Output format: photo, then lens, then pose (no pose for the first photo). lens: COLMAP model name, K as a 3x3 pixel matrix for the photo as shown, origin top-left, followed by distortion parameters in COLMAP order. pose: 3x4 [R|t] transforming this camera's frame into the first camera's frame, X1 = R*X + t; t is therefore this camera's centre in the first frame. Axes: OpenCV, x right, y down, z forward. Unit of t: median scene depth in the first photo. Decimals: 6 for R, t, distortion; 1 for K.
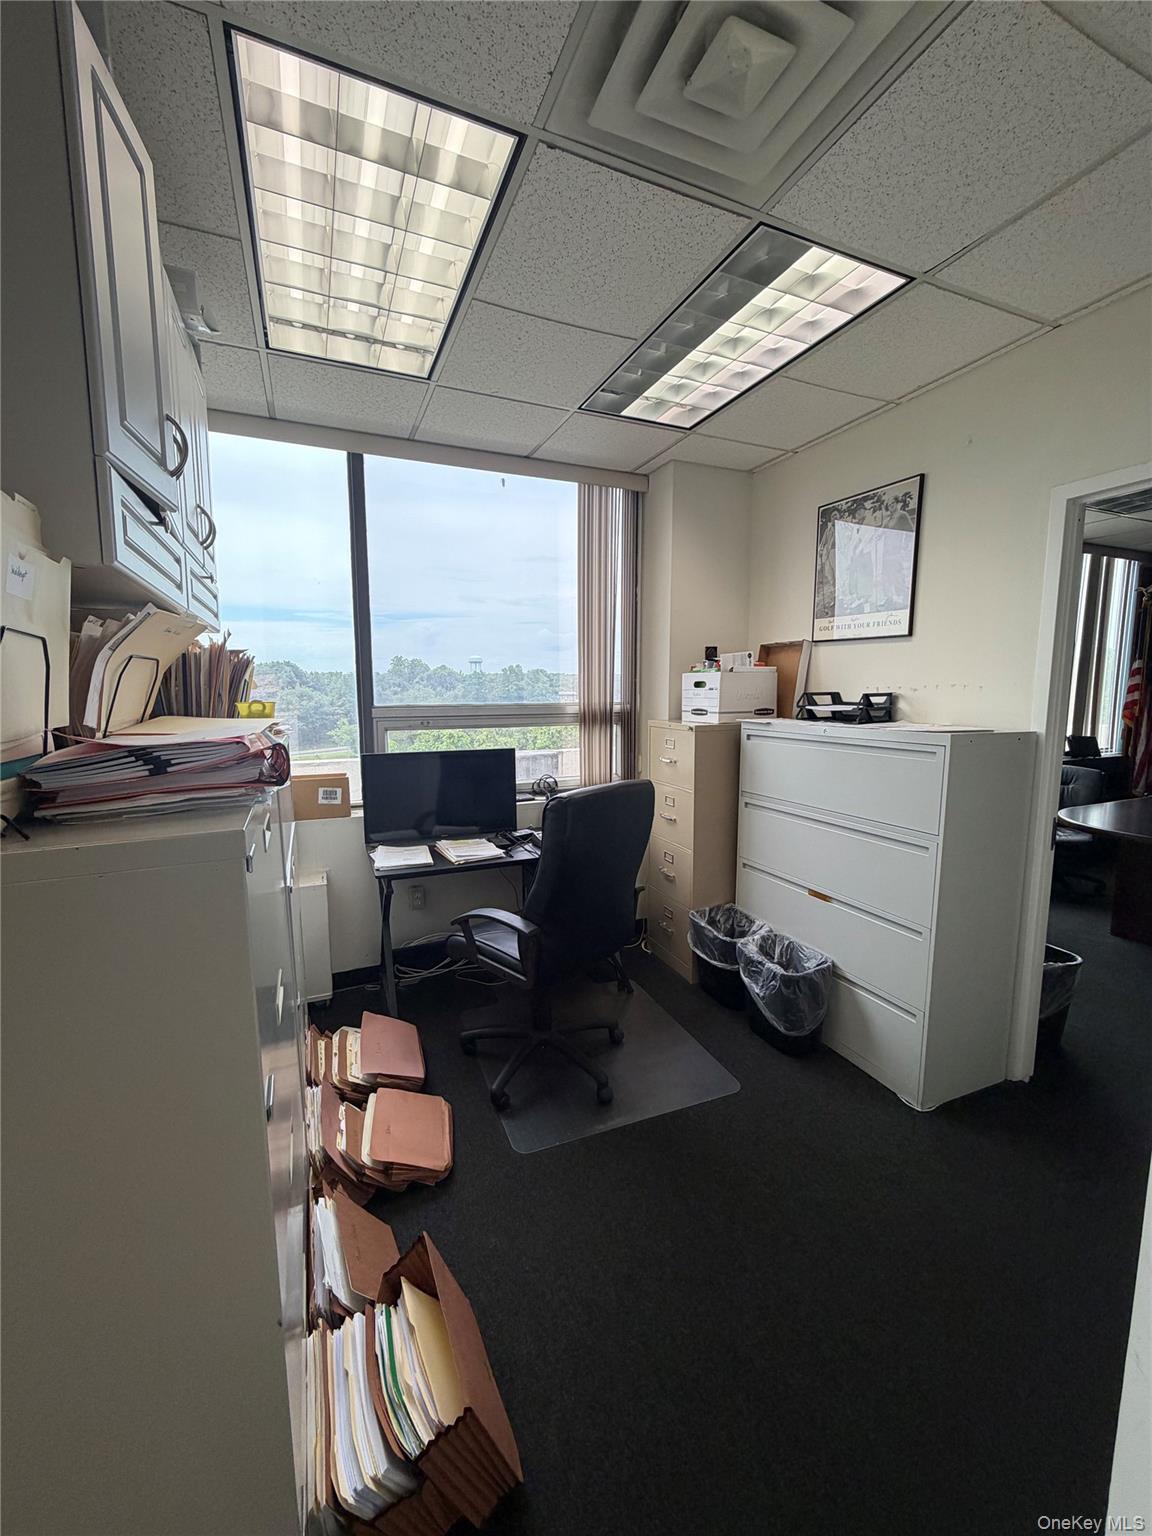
lens RADIAL K [[614.4, 0, 569.7], [0, 614.4, 761.3], [0, 0, 1]] dist [-0.000095, 0.000306]
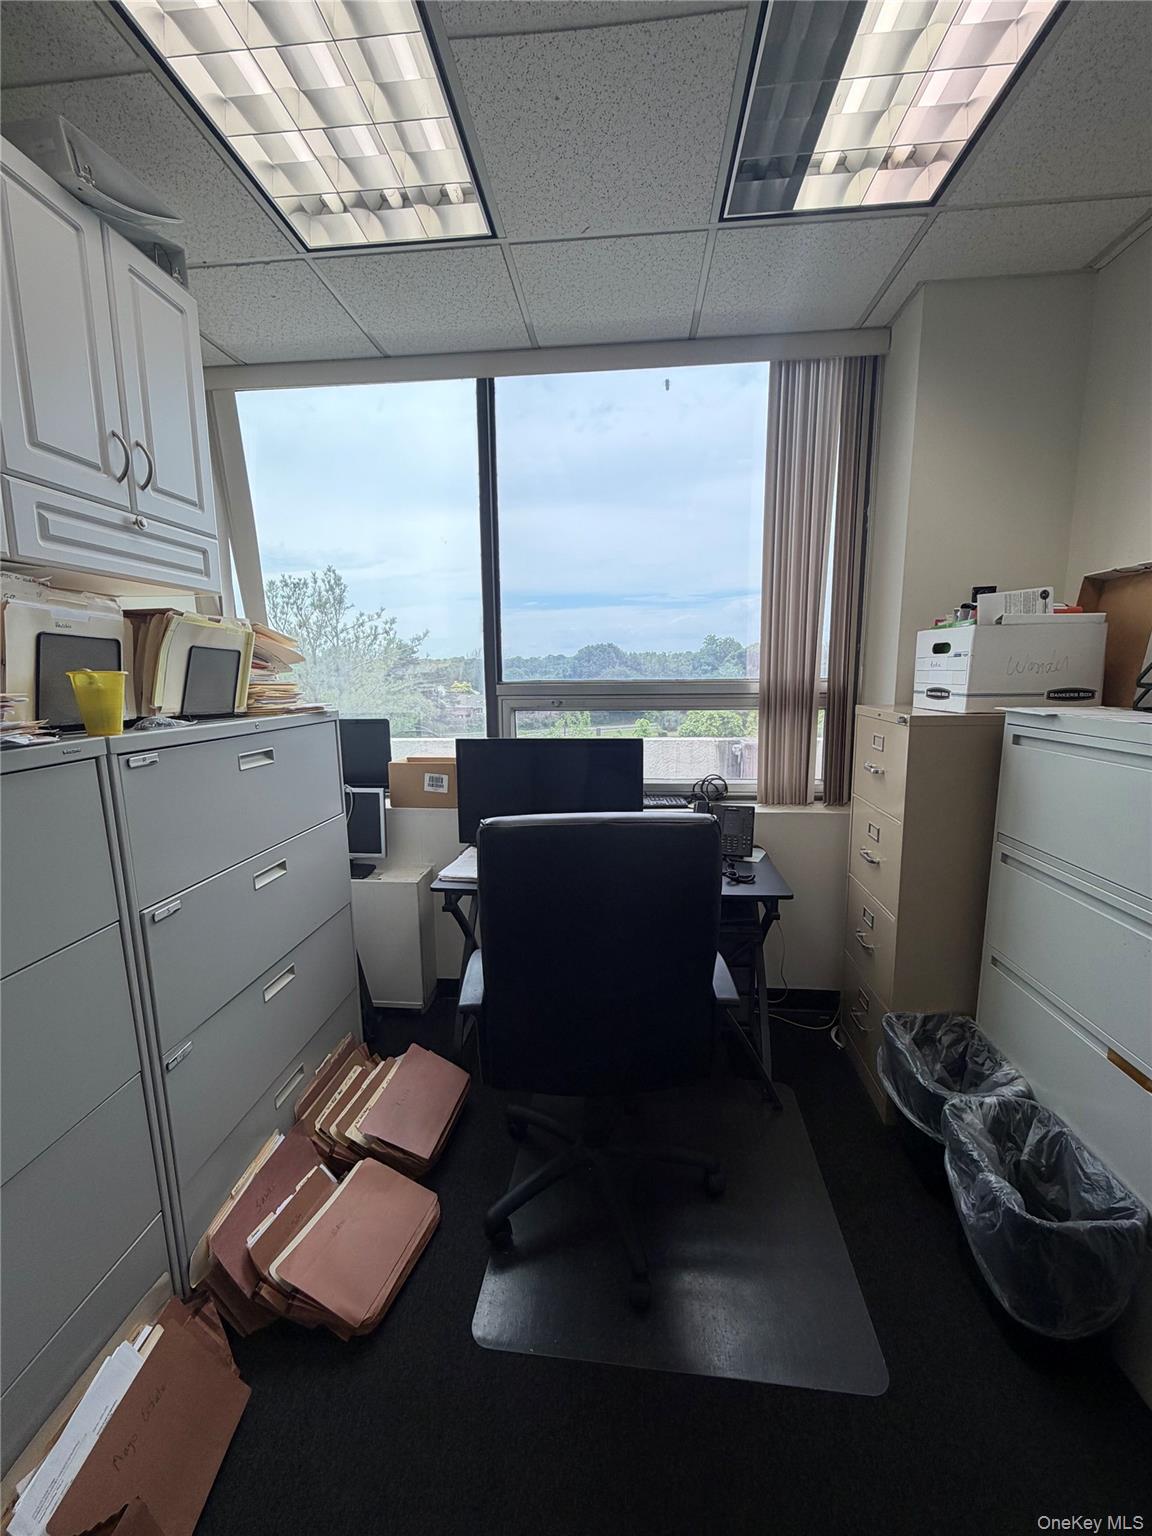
lens RADIAL K [[614.4, 0, 572.7], [0, 614.4, 761.4], [0, 0, 1]] dist [-0.000095, 0.000306]
pose [[0.882330, 0.064507, -0.466190, 0.315096], [-0.048901, 0.997766, 0.045508, -0.039930], [0.468084, -0.017355, 0.883514, 0.505990]]
